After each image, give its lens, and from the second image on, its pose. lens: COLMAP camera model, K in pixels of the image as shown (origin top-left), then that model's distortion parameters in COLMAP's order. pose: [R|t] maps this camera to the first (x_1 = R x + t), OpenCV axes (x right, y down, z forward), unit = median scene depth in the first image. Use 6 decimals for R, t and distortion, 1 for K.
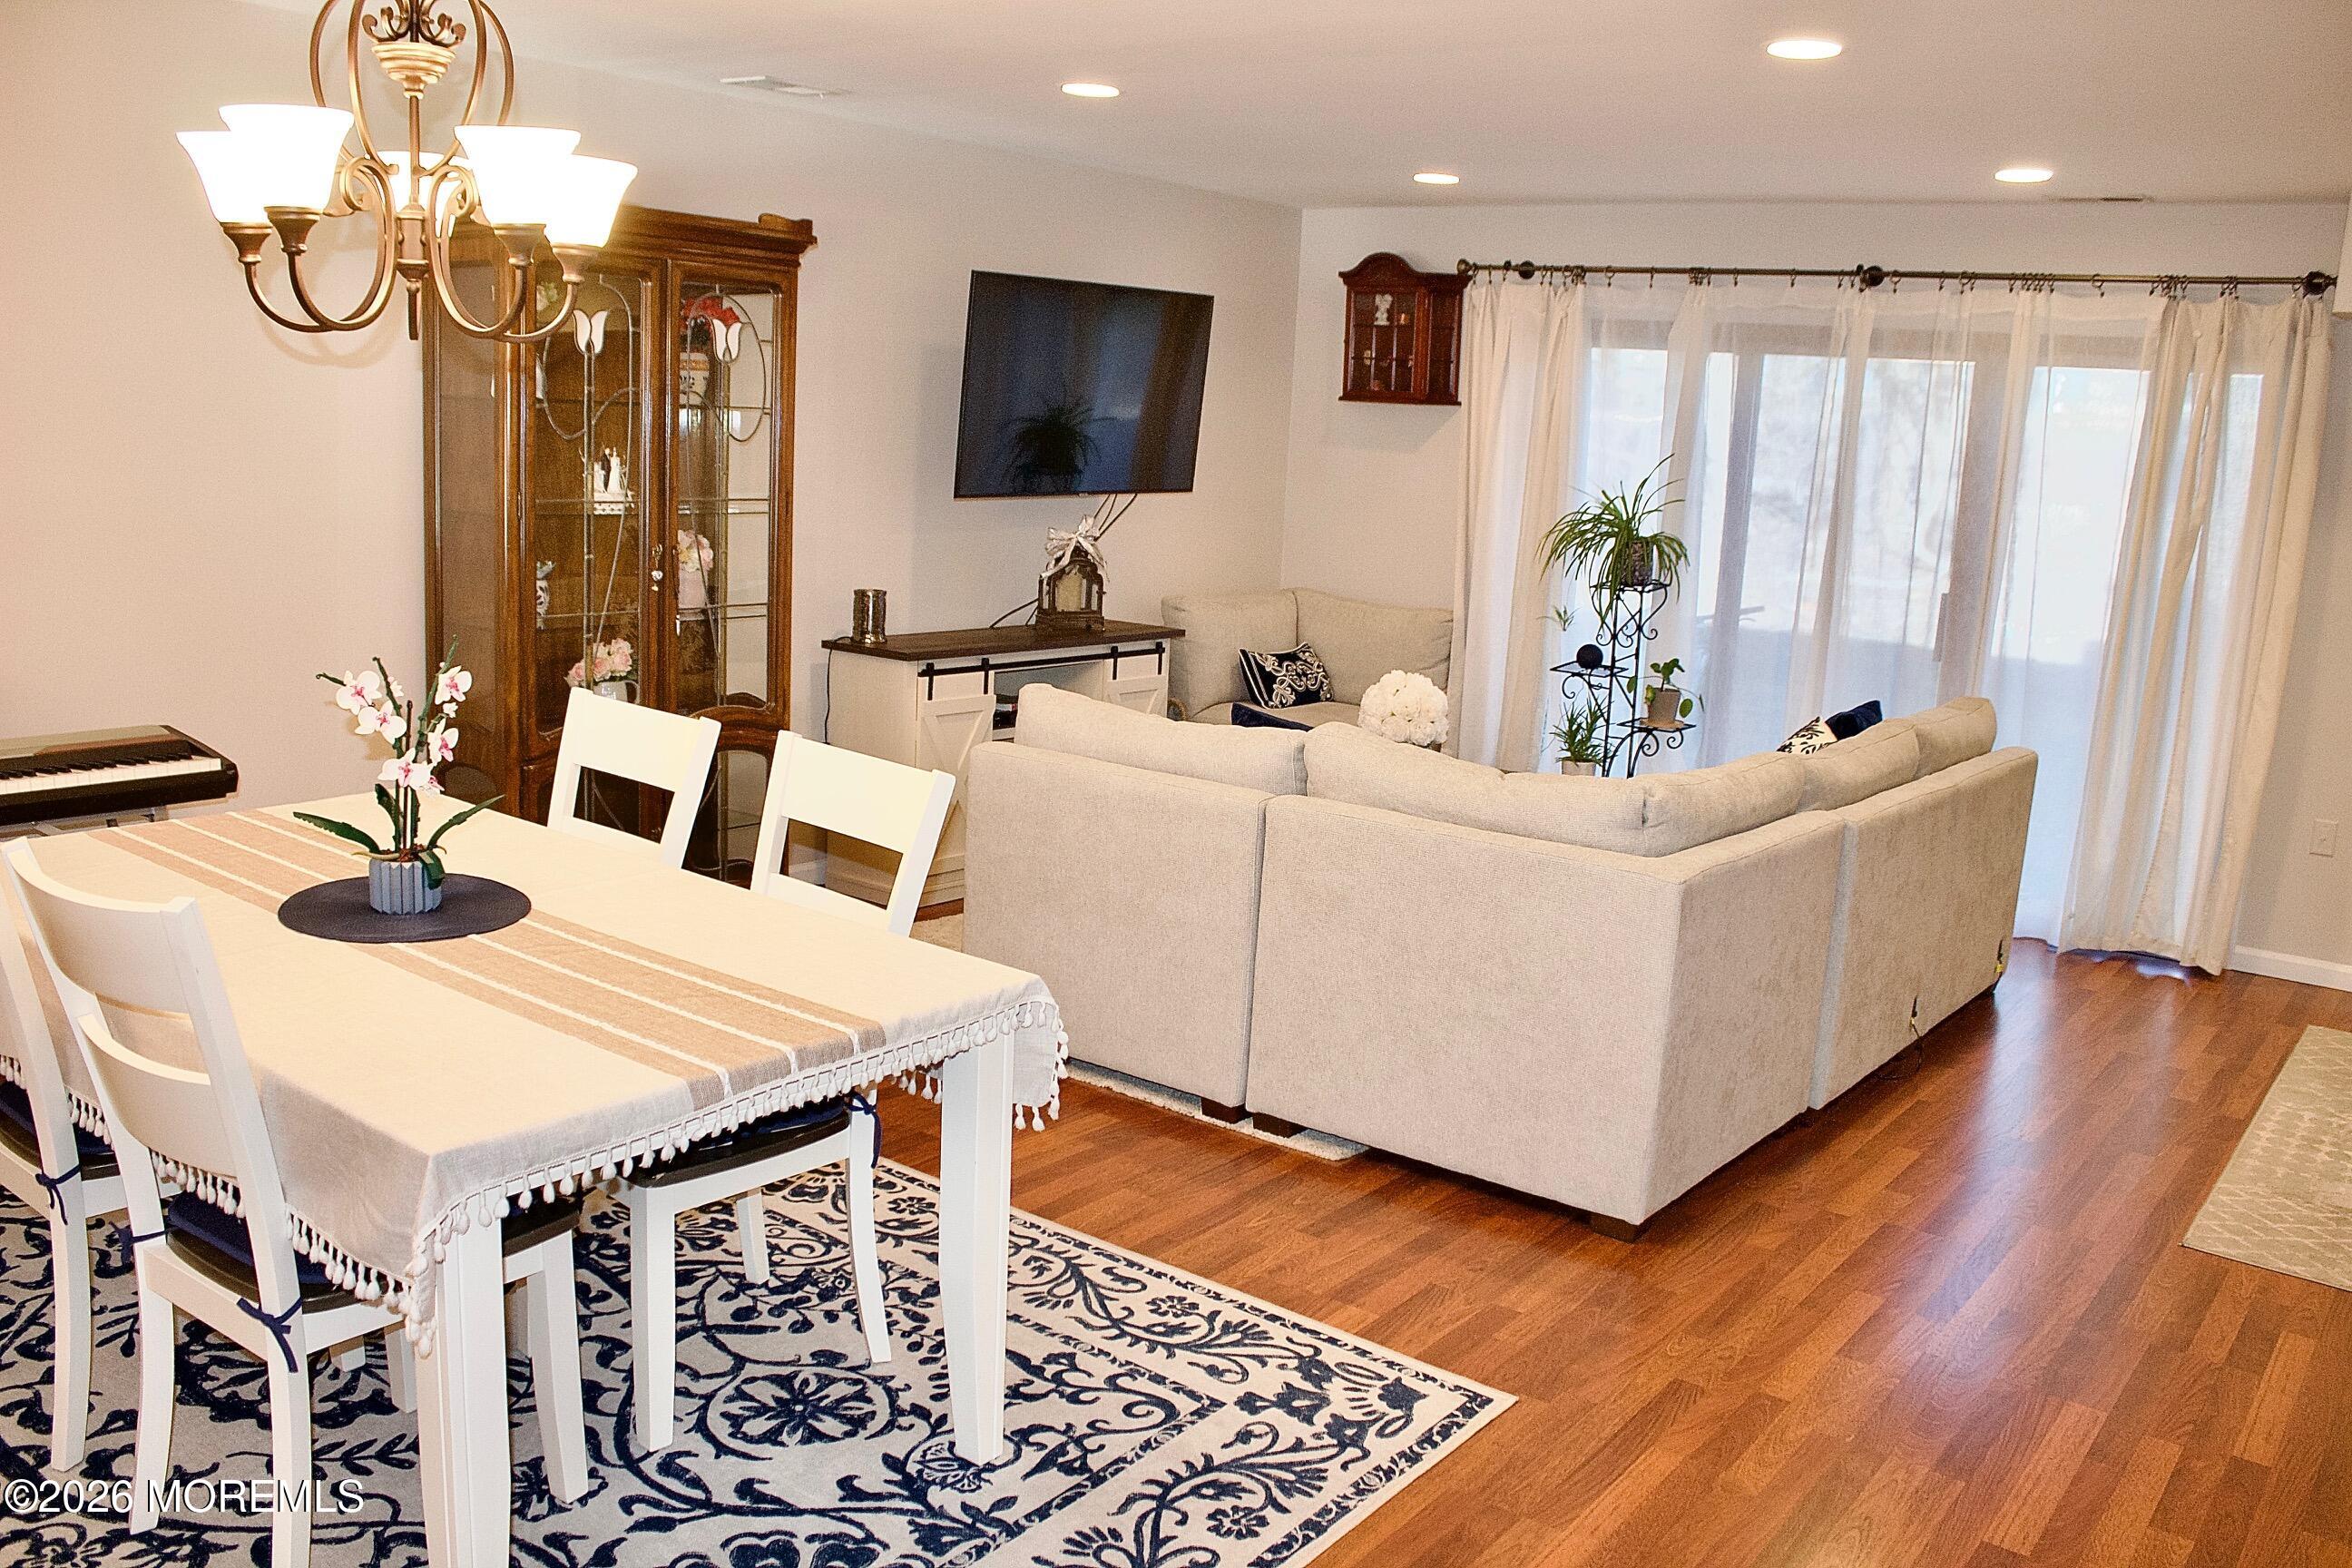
lens RADIAL K [[1953.1, 0, 1176.3], [0, 1953.1, 768.2], [0, 0, 1]] dist [-0.134904, 0.103509]
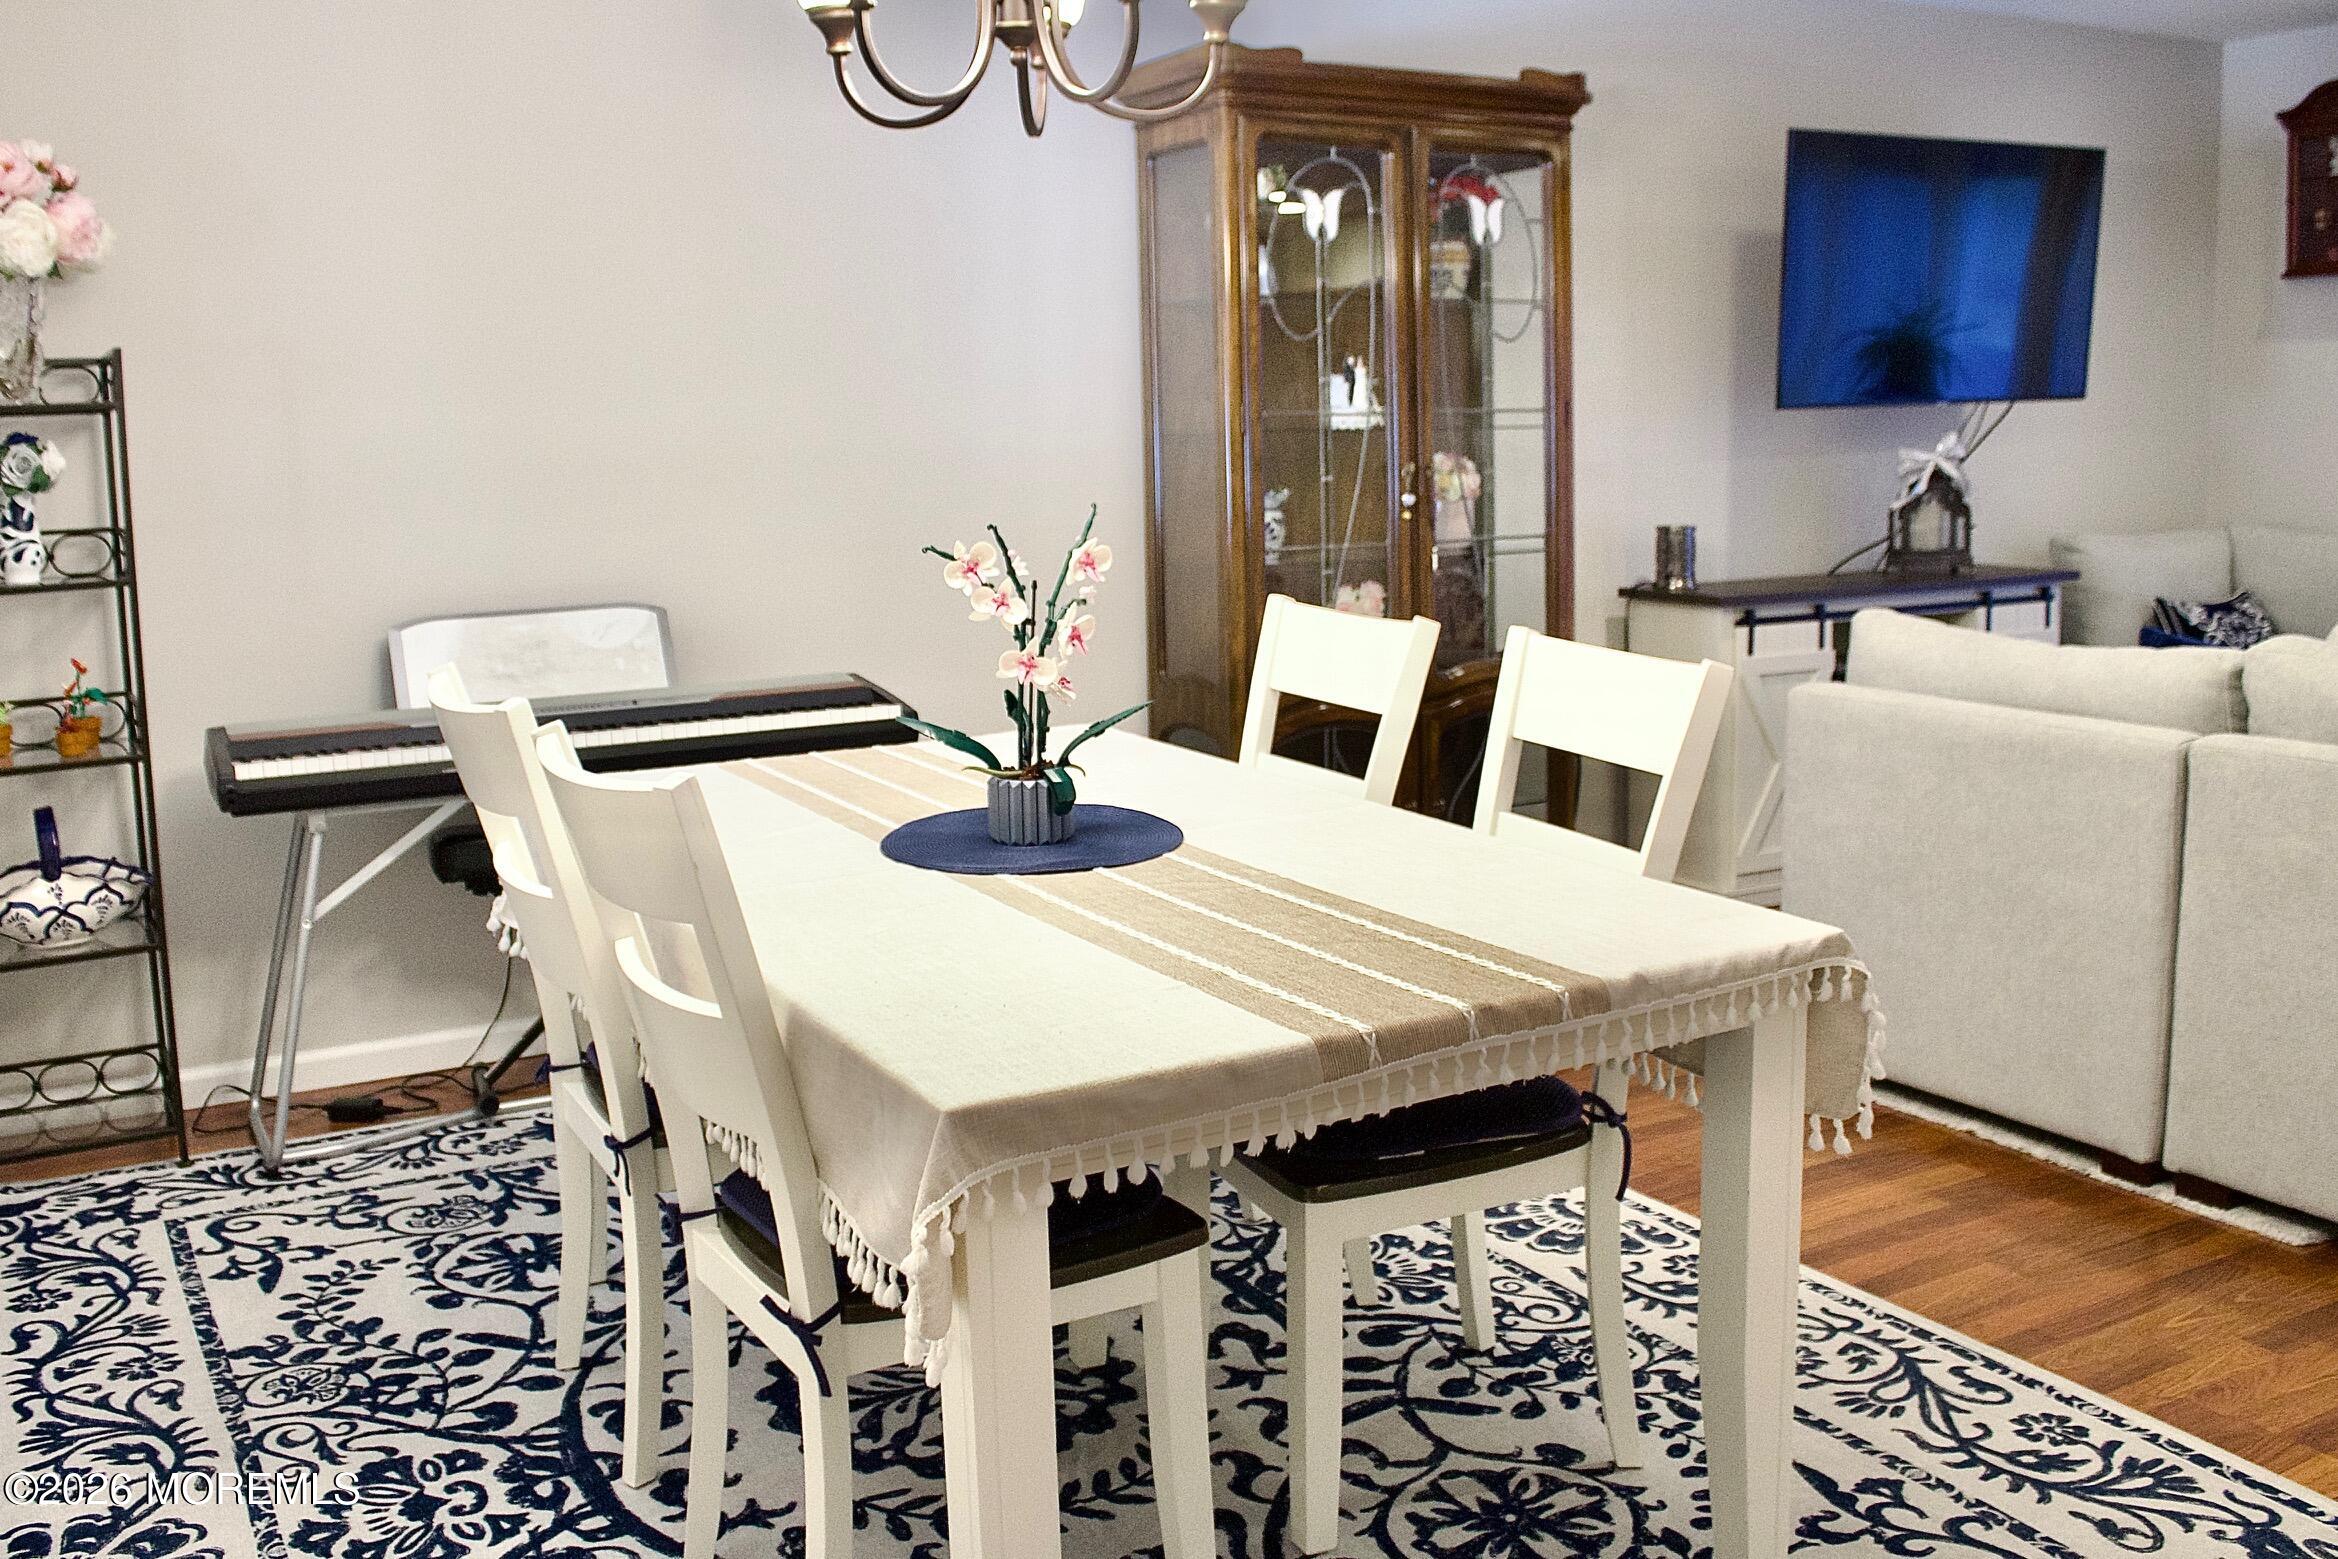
lens RADIAL K [[2124.3, 0, 1191.9], [0, 2124.3, 730.0], [0, 0, 1]] dist [-0.153700, 0.139126]
pose [[0.918134, -0.014428, -0.396008, 0.010752], [-0.001682, 0.999186, -0.040303, 0.051051], [0.396267, 0.037669, 0.917362, 0.167990]]
